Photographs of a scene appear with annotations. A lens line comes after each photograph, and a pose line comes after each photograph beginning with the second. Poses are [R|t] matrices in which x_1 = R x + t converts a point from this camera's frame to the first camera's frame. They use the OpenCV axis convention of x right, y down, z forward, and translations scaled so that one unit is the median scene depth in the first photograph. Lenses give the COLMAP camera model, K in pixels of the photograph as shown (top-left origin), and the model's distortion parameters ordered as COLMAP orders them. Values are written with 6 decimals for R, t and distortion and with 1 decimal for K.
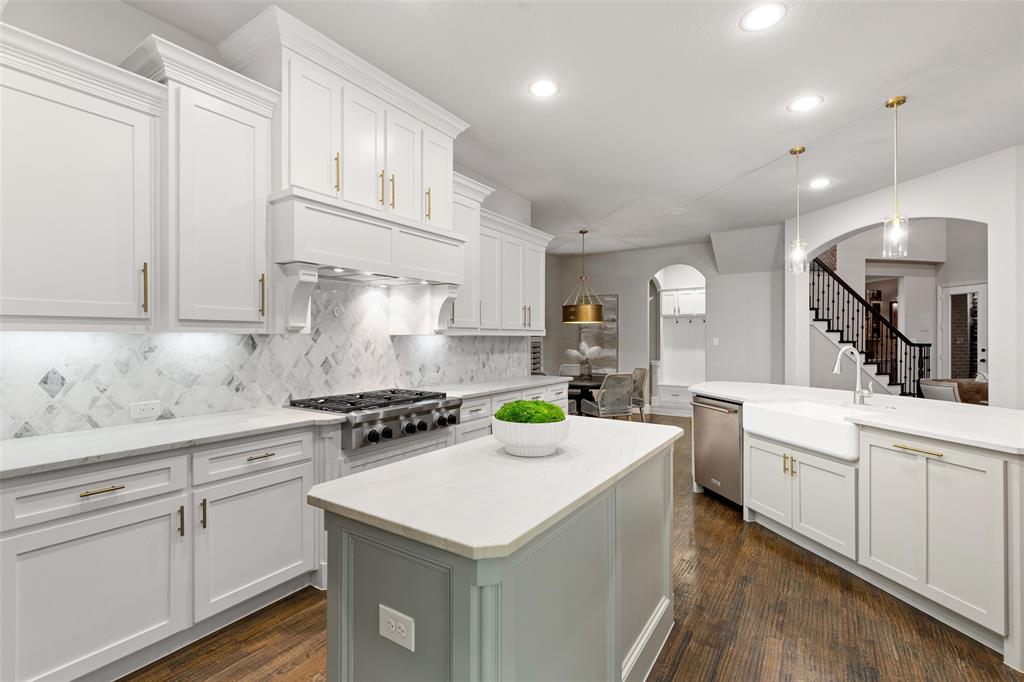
lens RADIAL K [[466.6, 0, 512.3], [0, 466.6, 339.3], [0, 0, 1]] dist [0.000044, 0.000003]
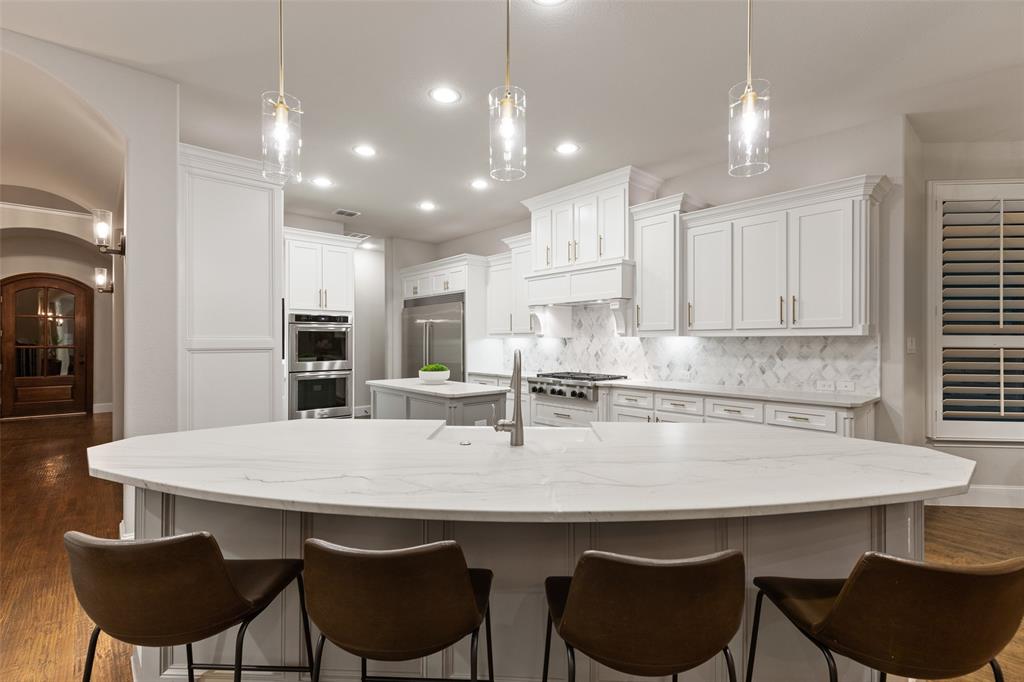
lens RADIAL K [[466.6, 0, 512.4], [0, 466.6, 340.3], [0, 0, 1]] dist [0.000044, 0.000003]
pose [[-0.263297, 0.000024, -0.964715, 1.071006], [-0.001176, 0.999999, 0.000346, -0.000507], [0.964714, 0.001226, -0.263297, 0.940862]]
